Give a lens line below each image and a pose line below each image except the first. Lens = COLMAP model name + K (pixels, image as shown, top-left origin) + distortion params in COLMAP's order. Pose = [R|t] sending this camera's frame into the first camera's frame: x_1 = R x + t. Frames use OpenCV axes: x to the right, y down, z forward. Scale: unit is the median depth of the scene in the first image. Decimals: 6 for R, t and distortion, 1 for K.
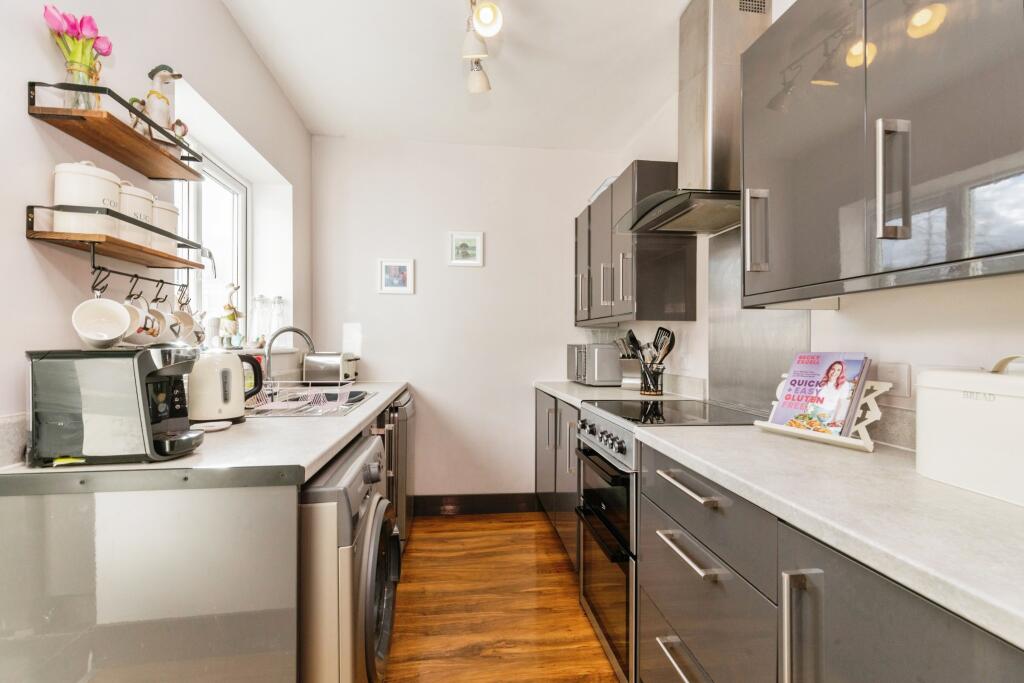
lens RADIAL K [[470.5, 0, 512.0], [0, 470.5, 341.5], [0, 0, 1]] dist [0.000441, 0.000115]
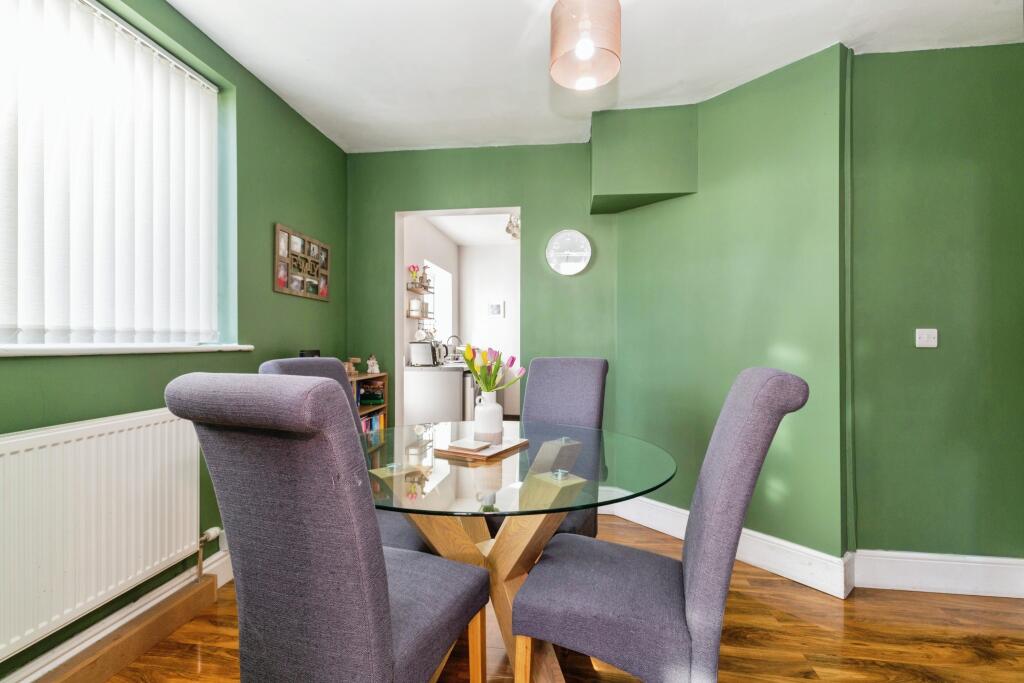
lens RADIAL K [[470.5, 0, 512.0], [0, 470.5, 341.5], [0, 0, 1]] dist [0.000441, 0.000115]
pose [[0.966838, -0.000549, -0.255391, 0.458080], [0.000600, 1.000000, 0.000125, 0.004501], [0.255391, -0.000275, 0.966838, -1.283683]]
